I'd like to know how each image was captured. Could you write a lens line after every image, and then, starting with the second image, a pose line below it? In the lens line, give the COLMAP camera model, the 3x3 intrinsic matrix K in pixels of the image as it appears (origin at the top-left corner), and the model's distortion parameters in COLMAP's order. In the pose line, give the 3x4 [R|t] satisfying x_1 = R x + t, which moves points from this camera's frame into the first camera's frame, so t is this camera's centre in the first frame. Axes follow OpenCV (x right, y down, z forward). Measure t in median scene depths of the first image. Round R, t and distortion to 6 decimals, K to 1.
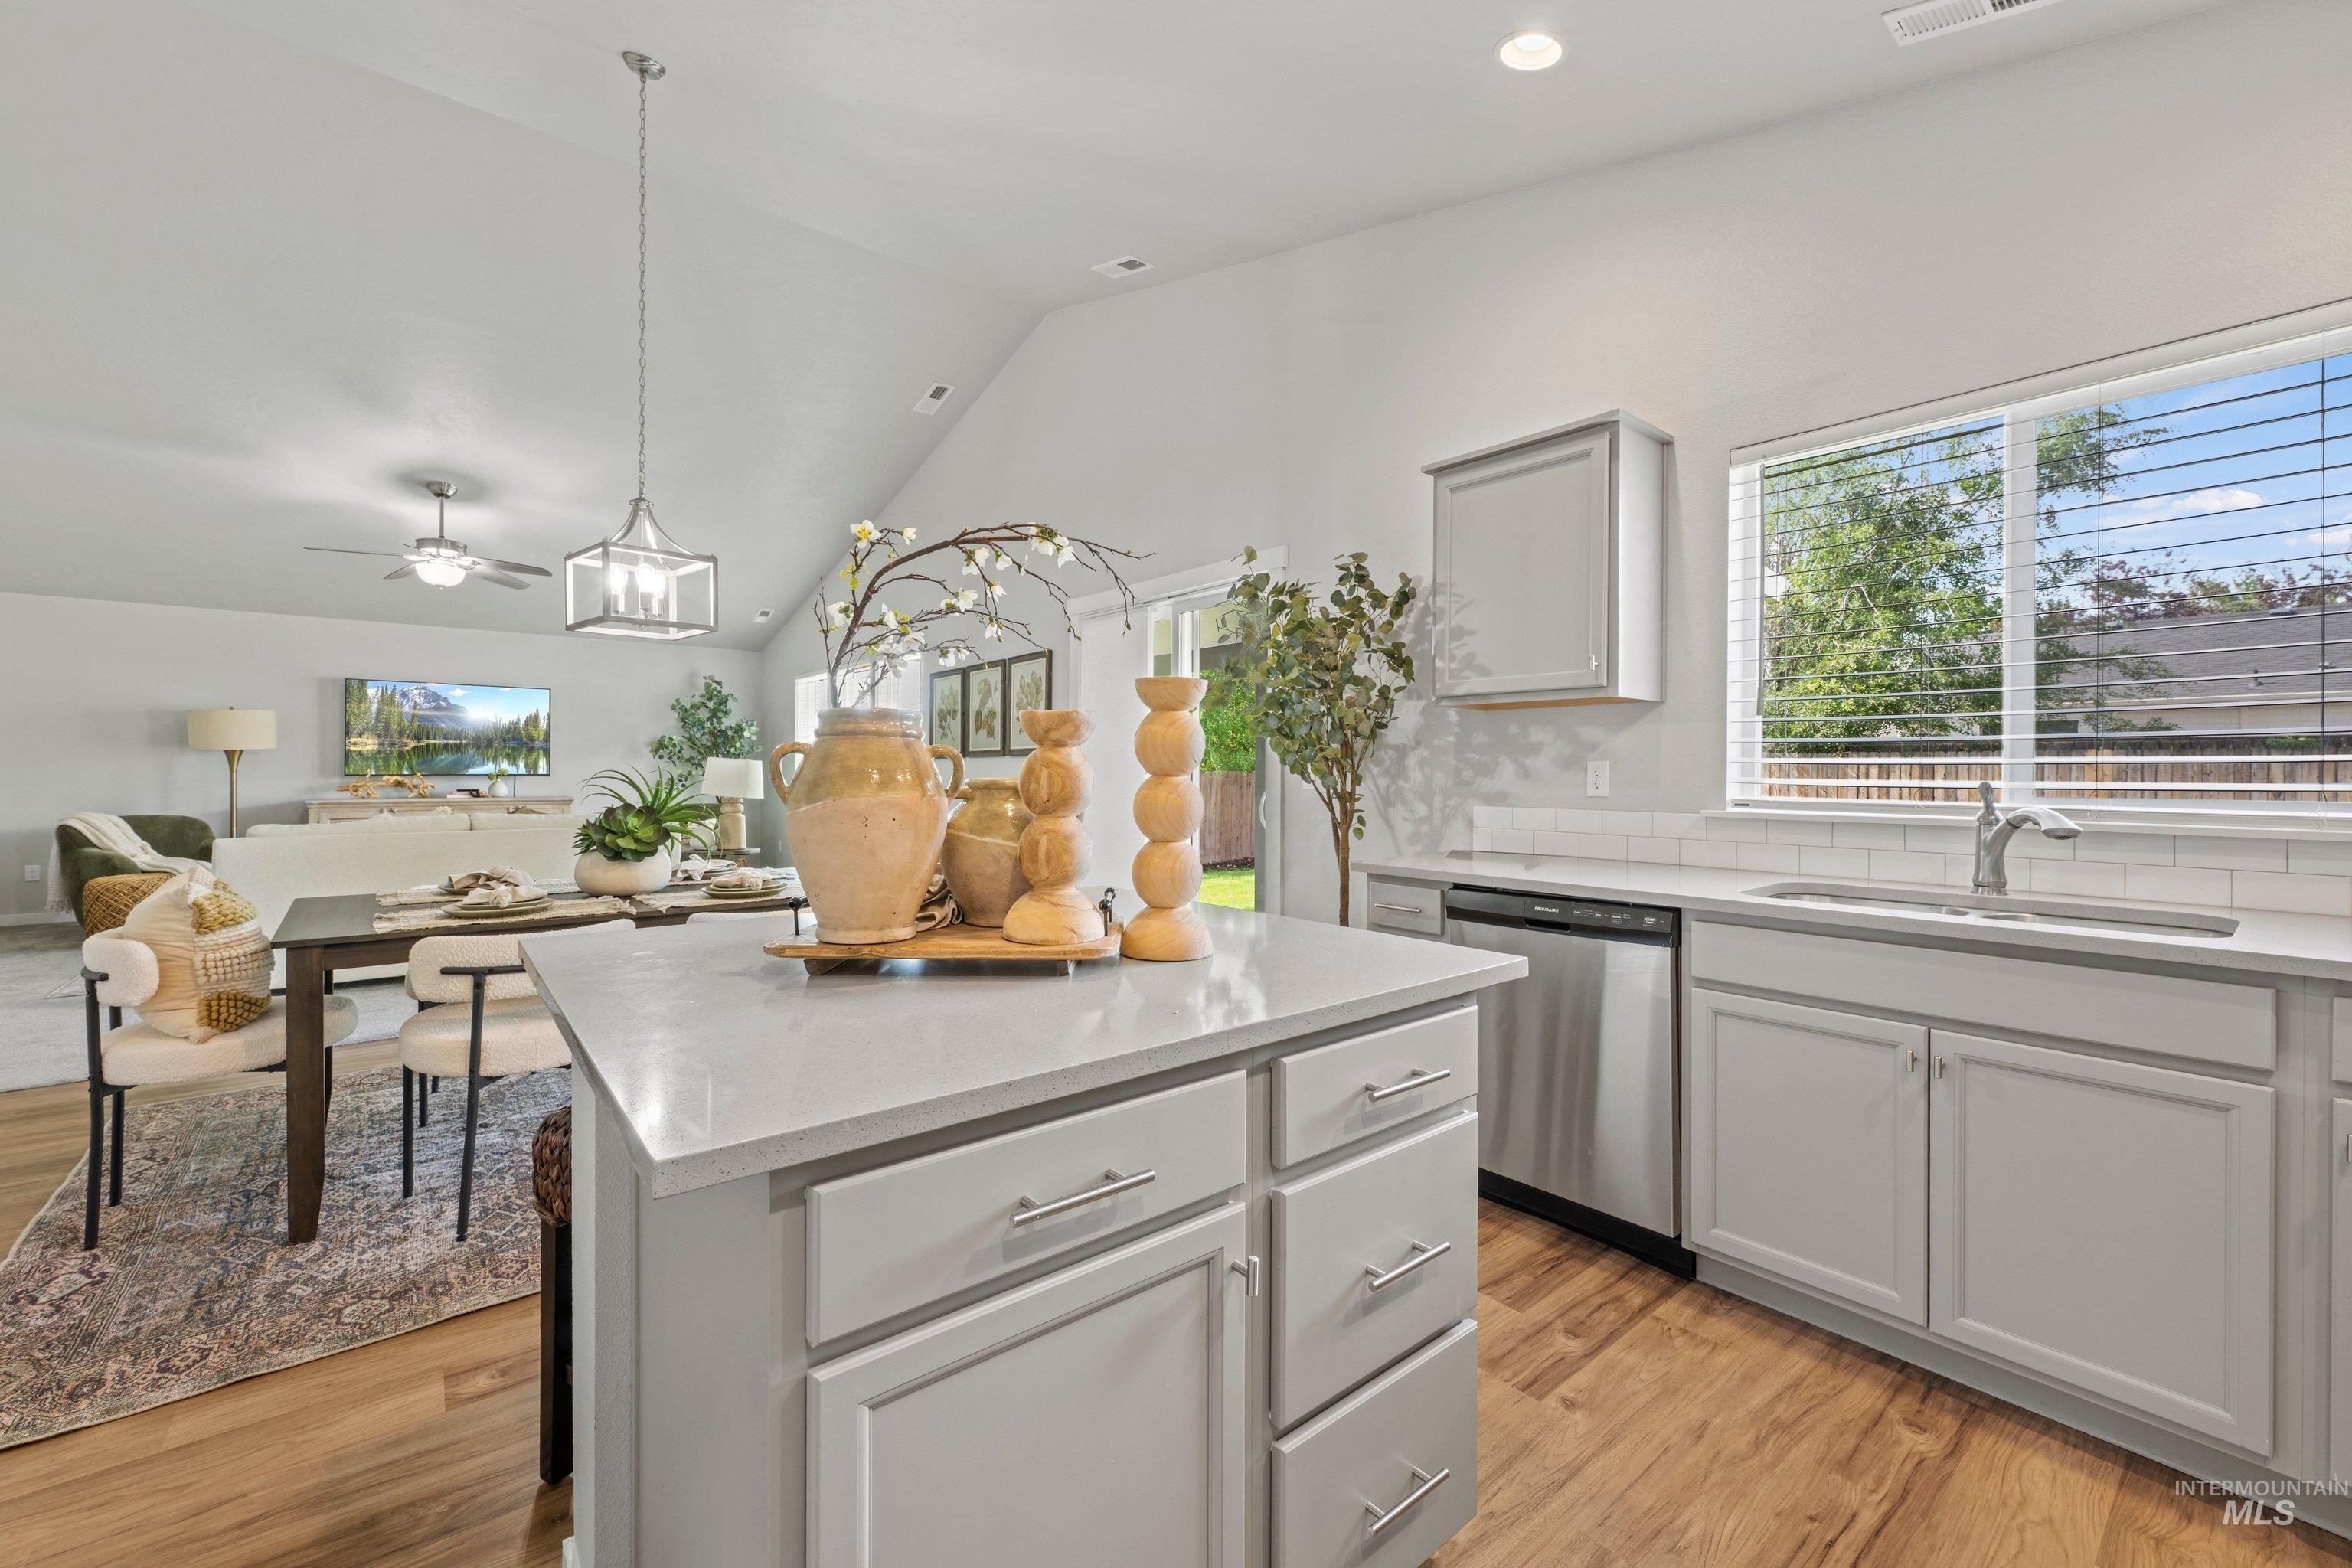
lens RADIAL K [[935.9, 0, 1171.6], [0, 935.9, 773.1], [0, 0, 1]] dist [-0.001847, -0.000900]
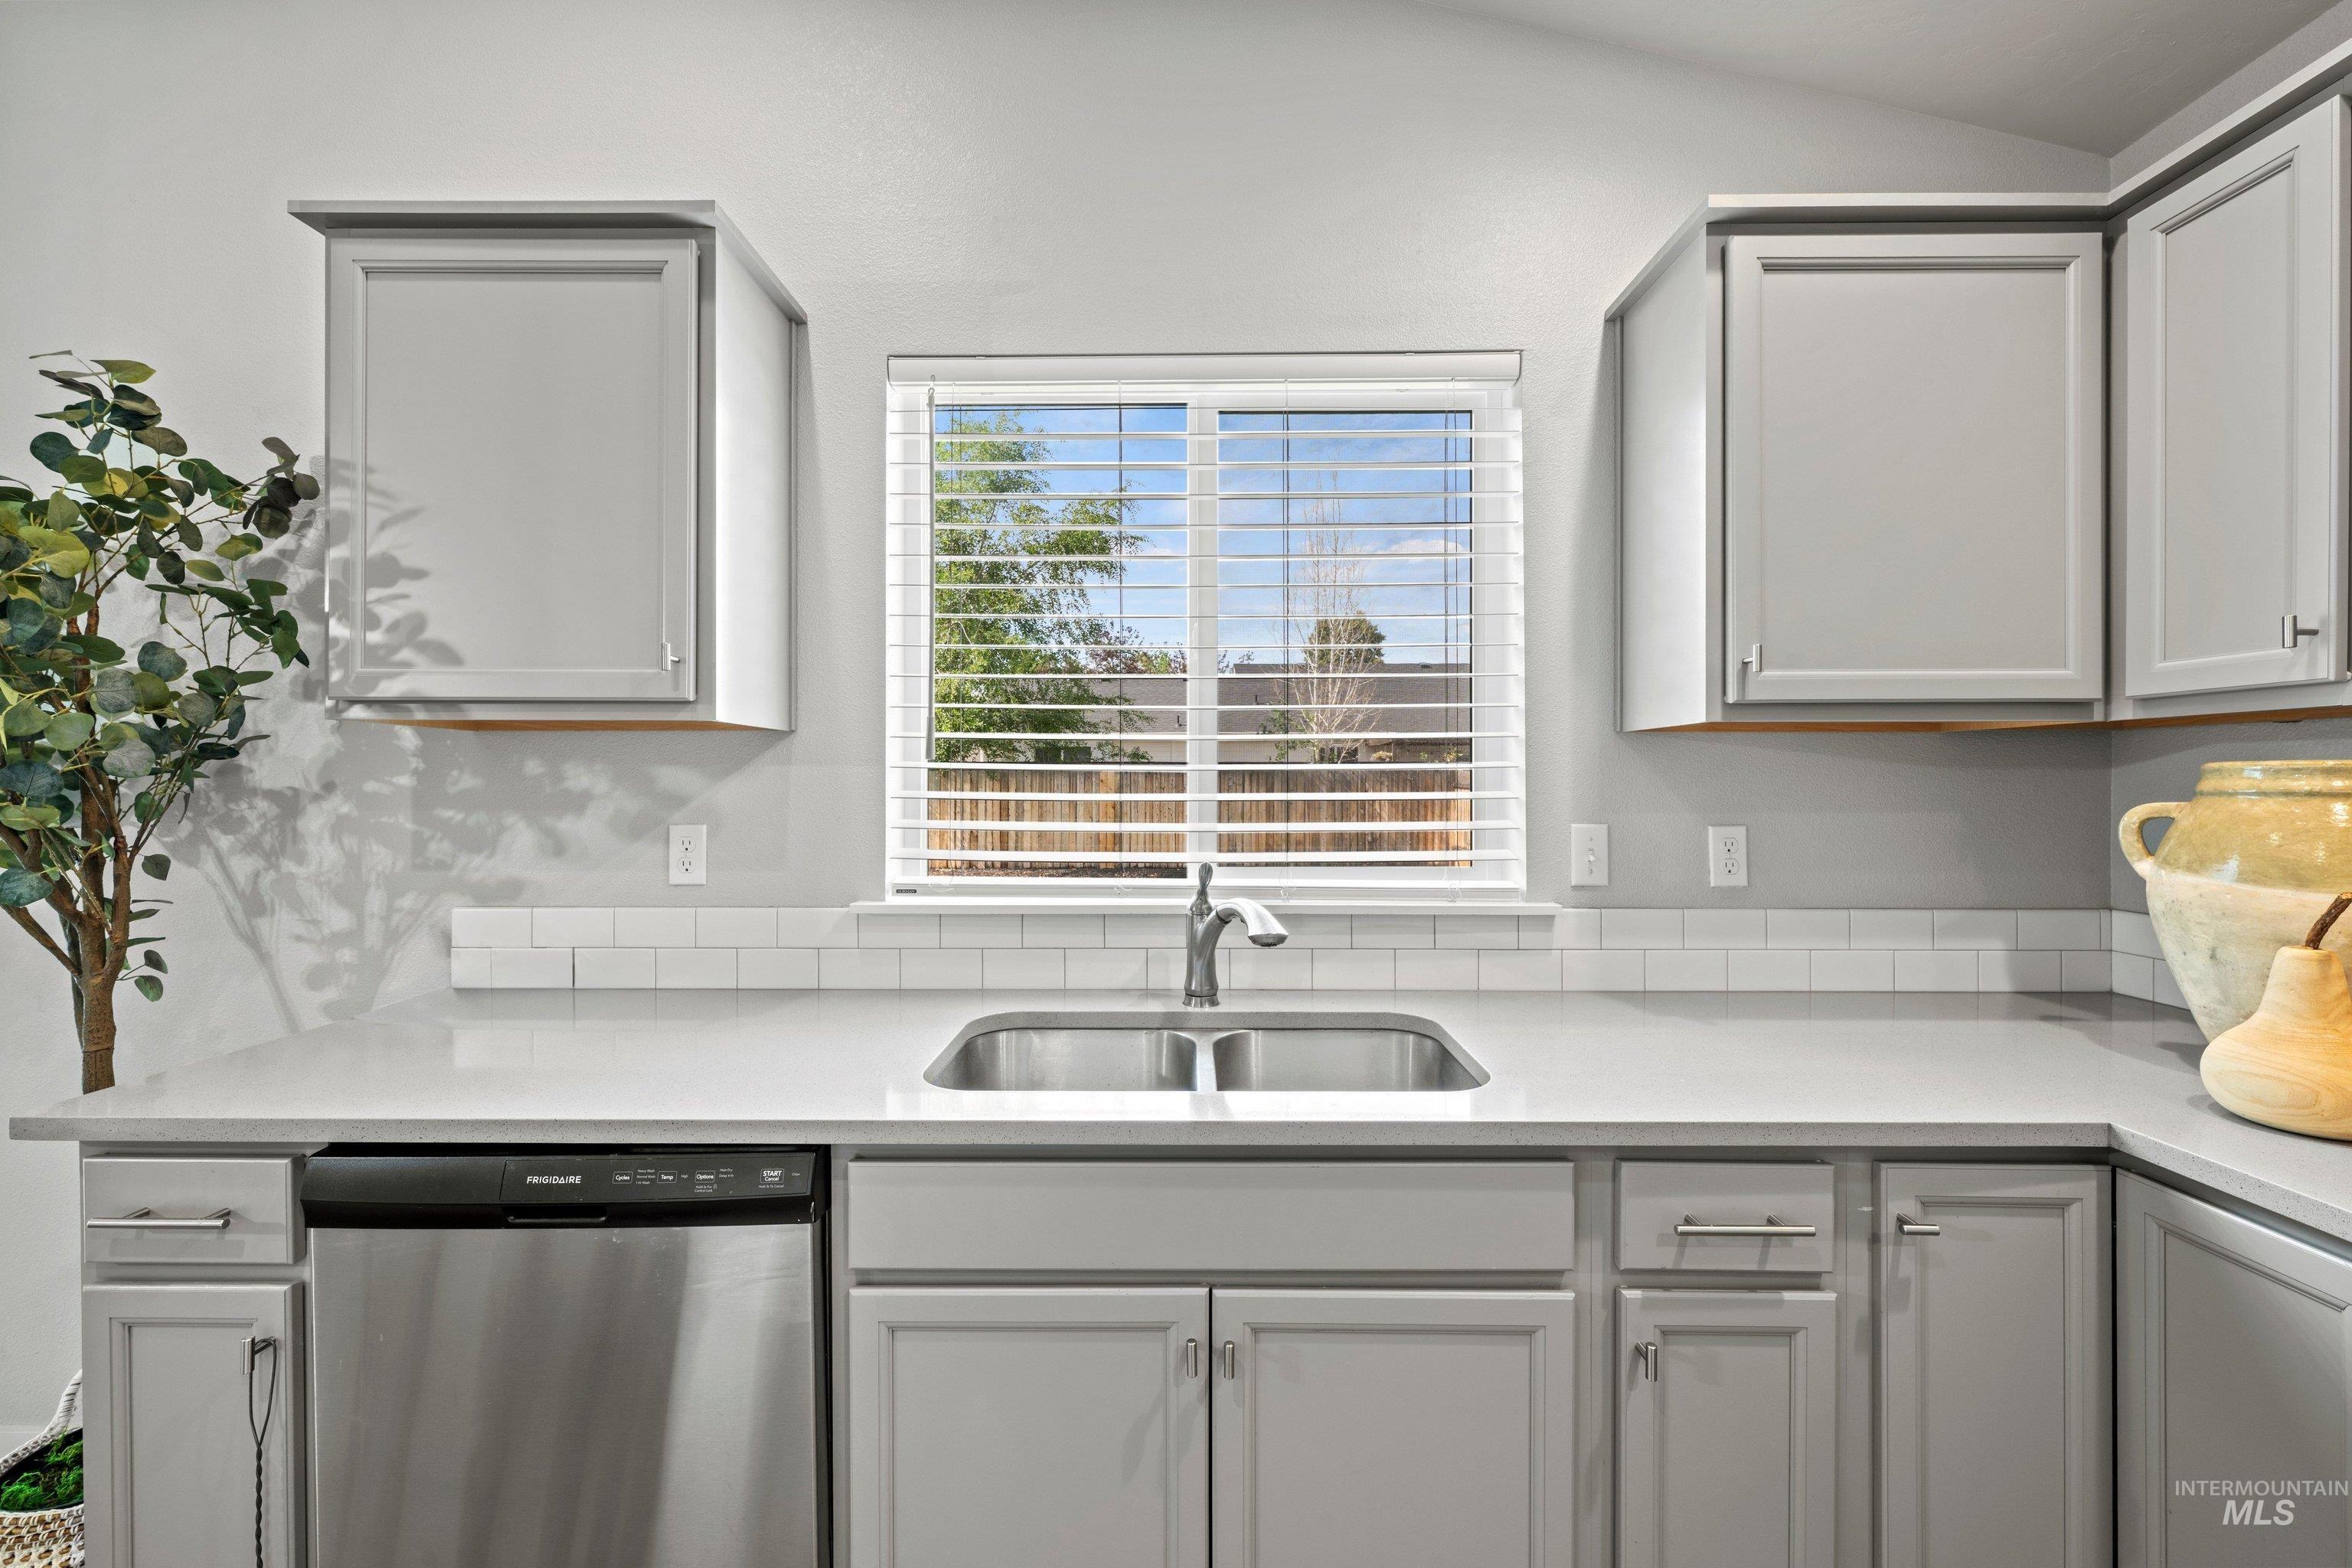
lens RADIAL K [[941.7, 0, 1179.6], [0, 941.7, 785.3], [0, 0, 1]] dist [0.000980, 0.000211]
pose [[0.638799, -0.006250, 0.769348, 0.171989], [0.004528, 0.999980, 0.004364, -0.034789], [-0.769360, 0.000696, 0.638815, 0.332142]]
